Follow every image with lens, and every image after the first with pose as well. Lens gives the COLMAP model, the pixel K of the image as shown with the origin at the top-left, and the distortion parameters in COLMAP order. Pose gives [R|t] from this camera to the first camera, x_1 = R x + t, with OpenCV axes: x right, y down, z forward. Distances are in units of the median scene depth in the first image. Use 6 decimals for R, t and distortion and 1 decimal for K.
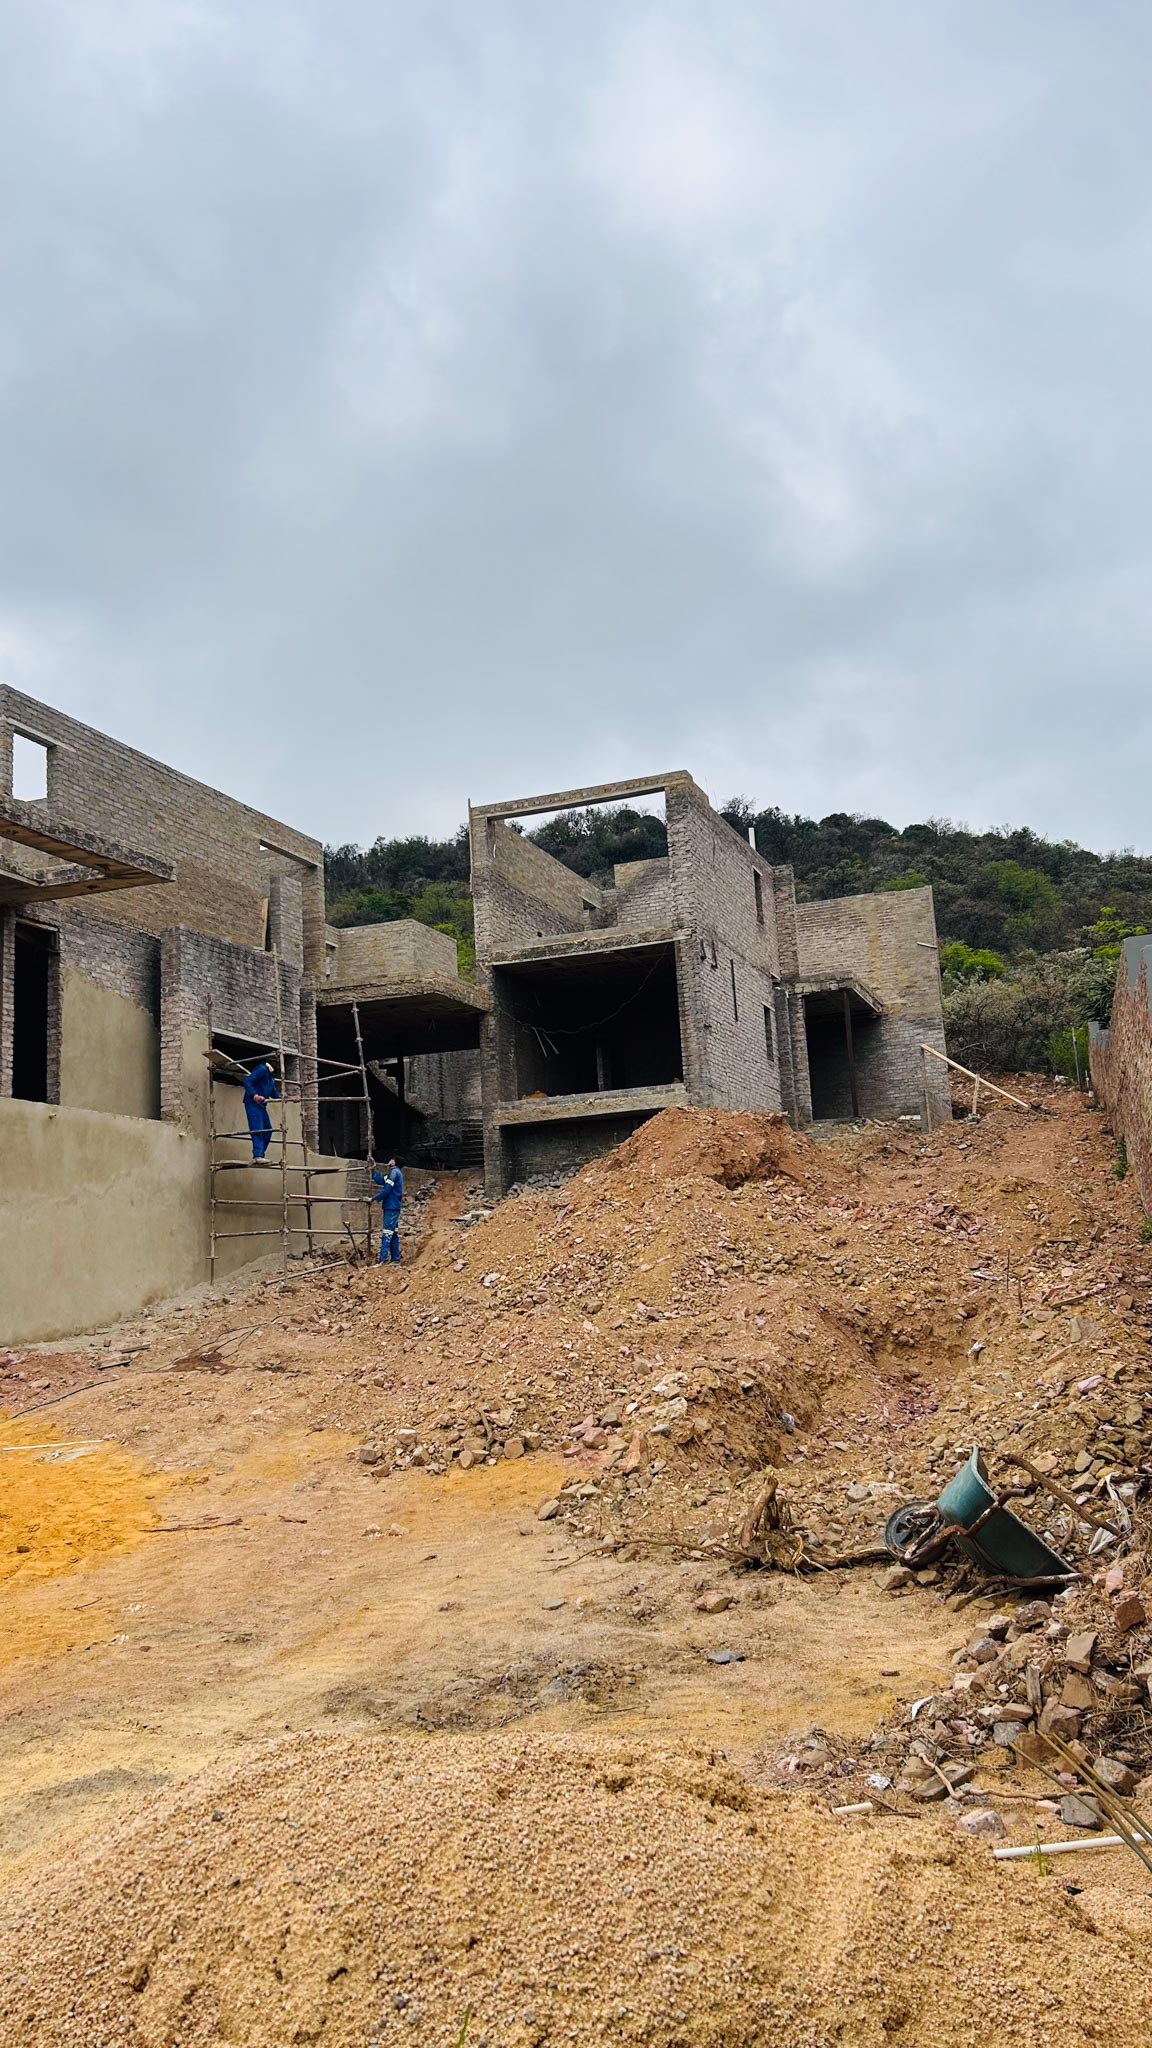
lens RADIAL K [[1525.3, 0, 562.8], [0, 1525.3, 1019.3], [0, 0, 1]] dist [0.073751, -0.109715]
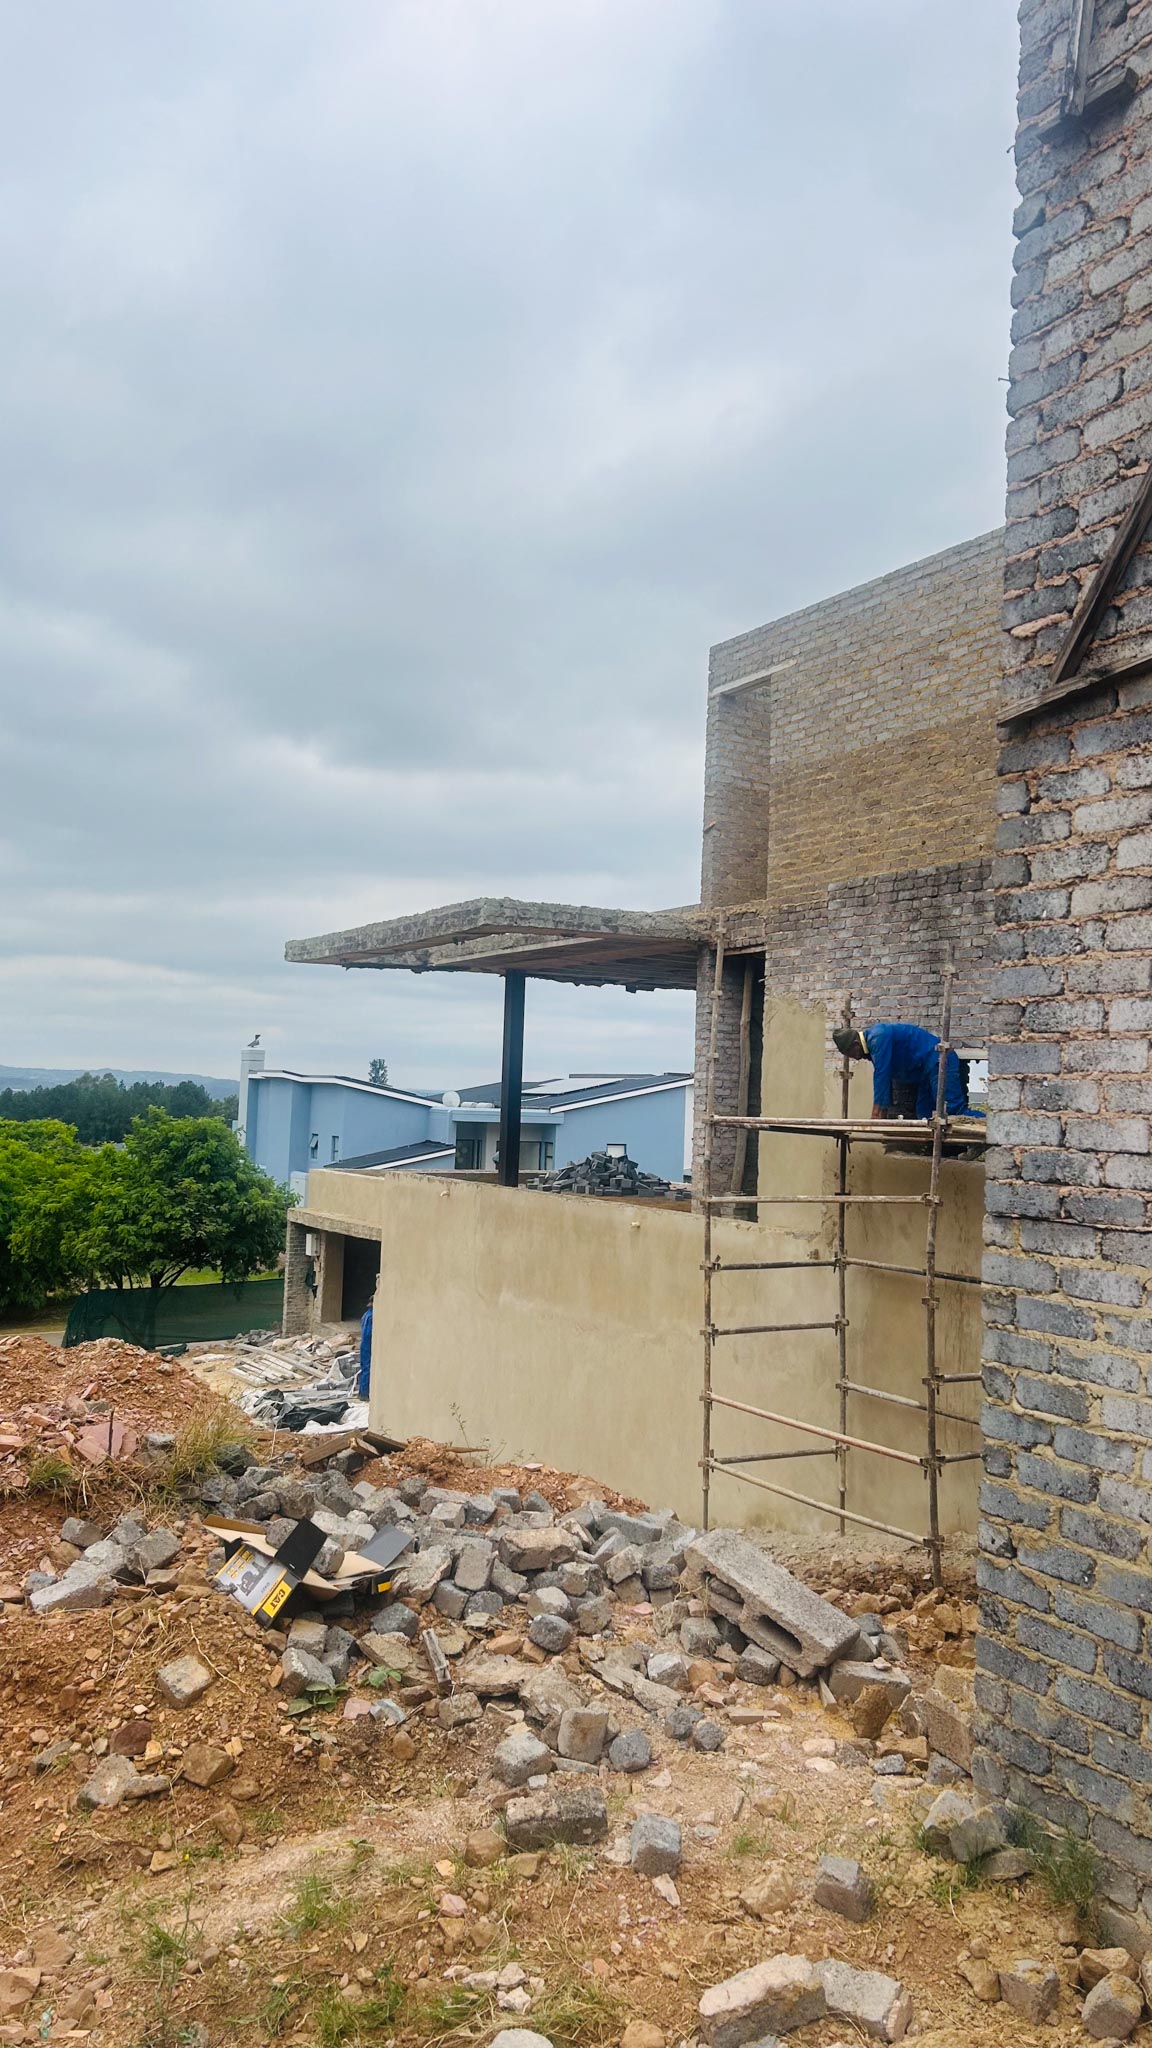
lens RADIAL K [[1530.3, 0, 582.2], [0, 1530.3, 998.4], [0, 0, 1]] dist [0.055242, -0.075441]
pose [[-0.610596, -0.021507, -0.791650, 0.298331], [0.143585, 0.980057, -0.137372, 0.052879], [0.778817, -0.197548, -0.595331, 1.456966]]
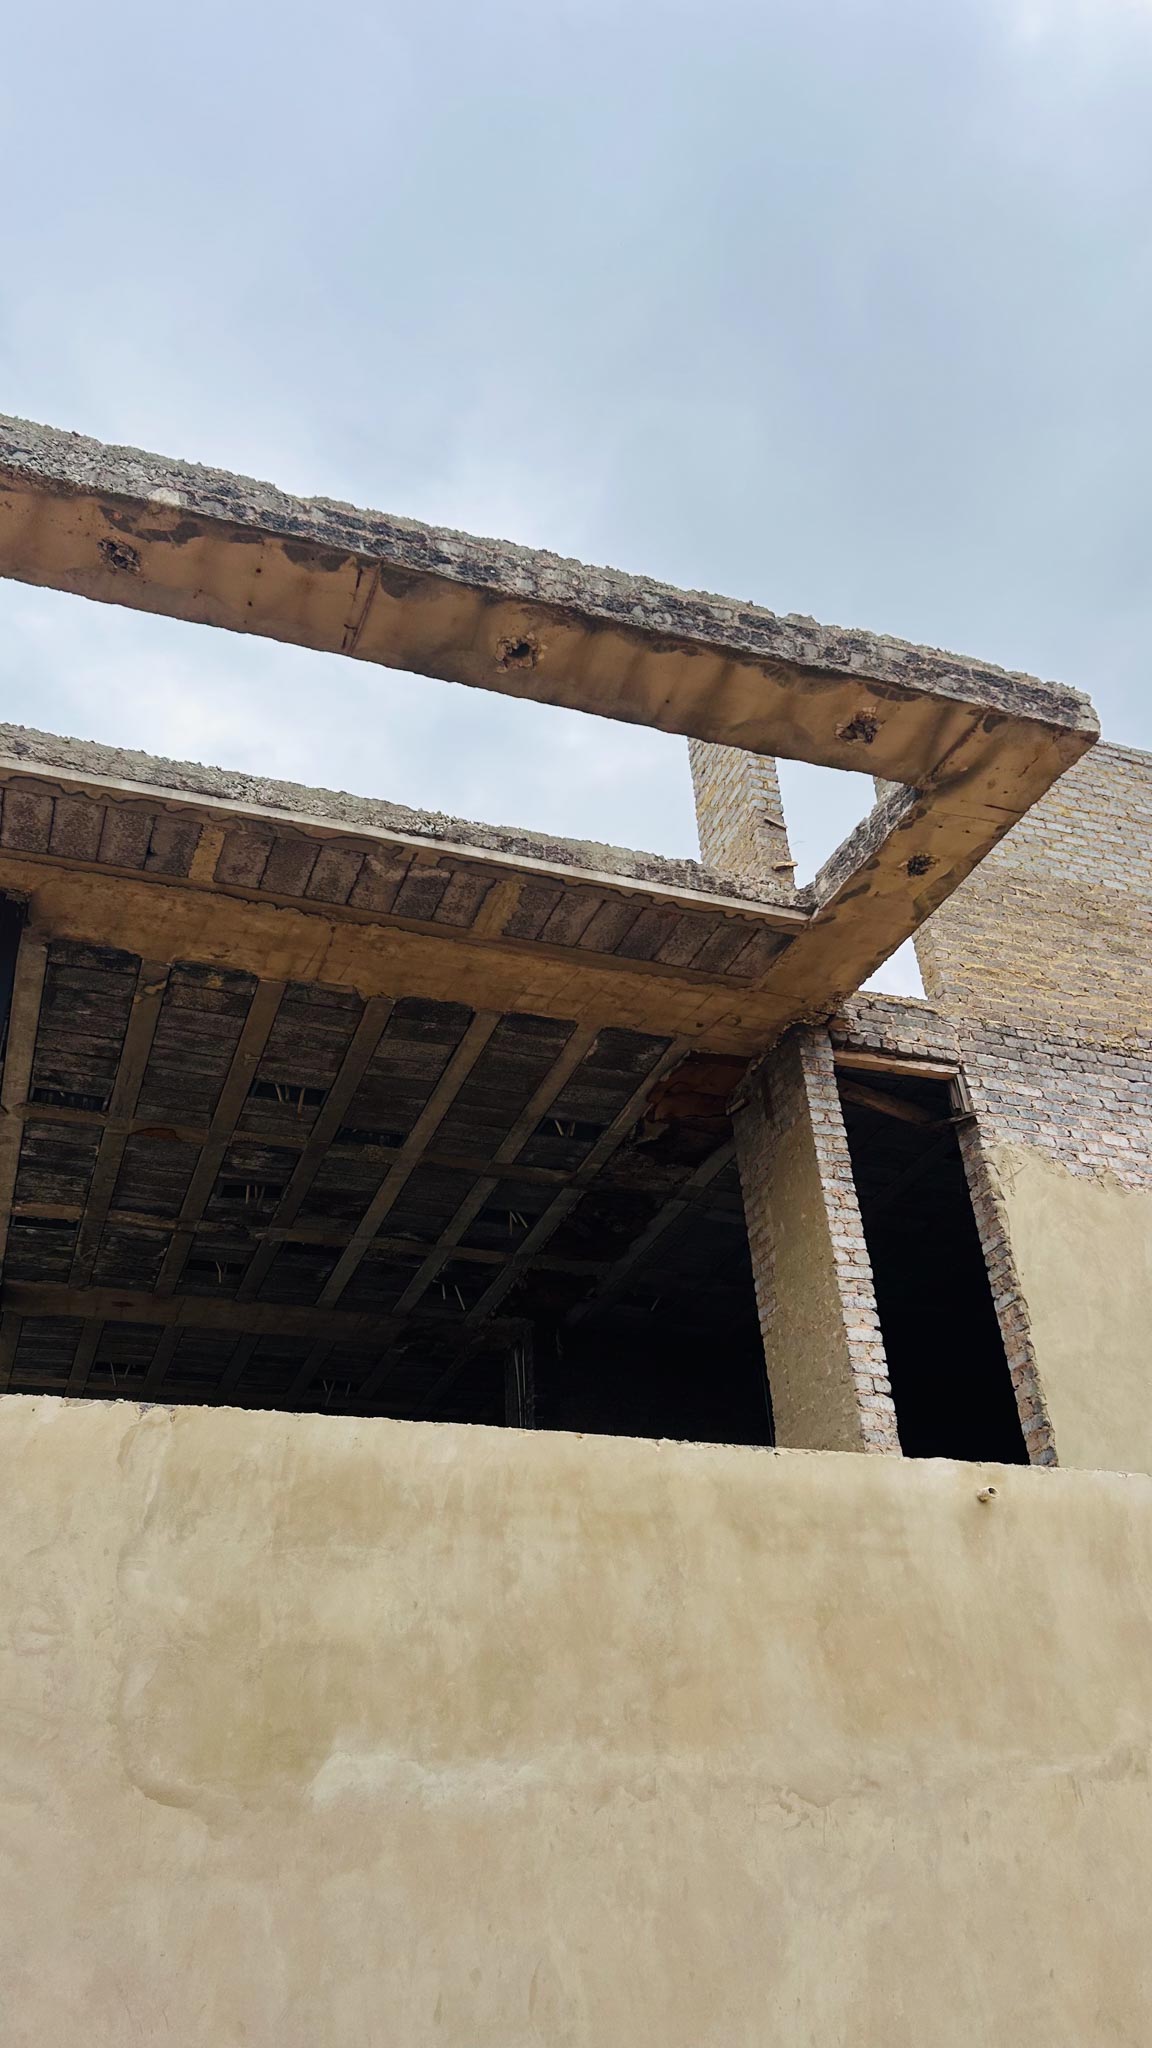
lens RADIAL K [[1530.3, 0, 582.2], [0, 1530.3, 998.4], [0, 0, 1]] dist [0.055242, -0.075441]
pose [[0.681566, -0.394952, -0.616020, -0.138753], [0.156703, 0.901084, -0.404340, 0.087582], [0.714781, 0.179052, 0.676038, 0.682872]]
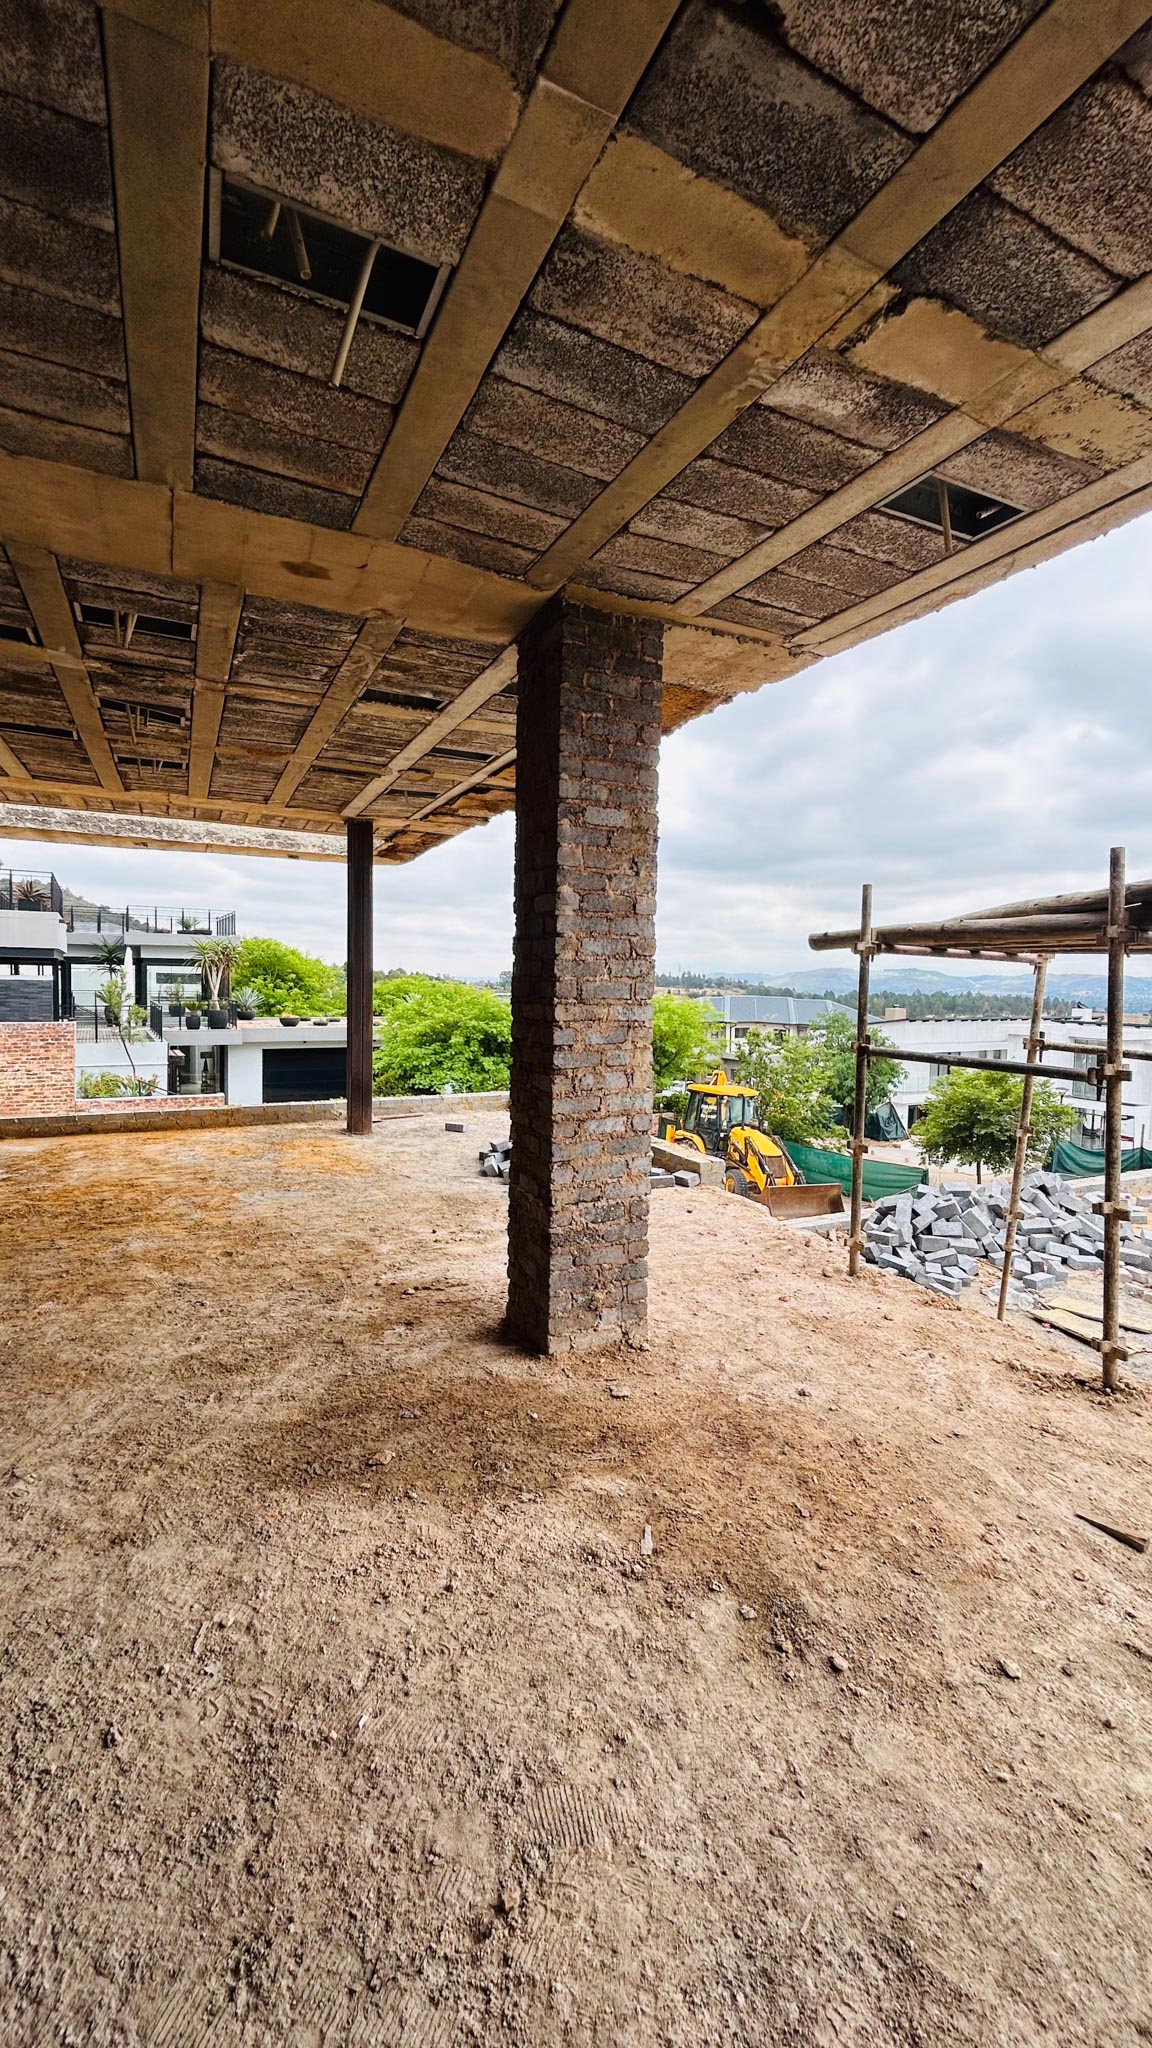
lens RADIAL K [[825.2, 0, 580.0], [0, 825.2, 1020.1], [0, 0, 1]] dist [-0.004839, 0.000770]
pose [[-0.749449, 0.003066, 0.662055, -0.794220], [-0.106129, 0.986501, -0.124708, 0.019864], [-0.653501, -0.163726, -0.739007, 1.036104]]
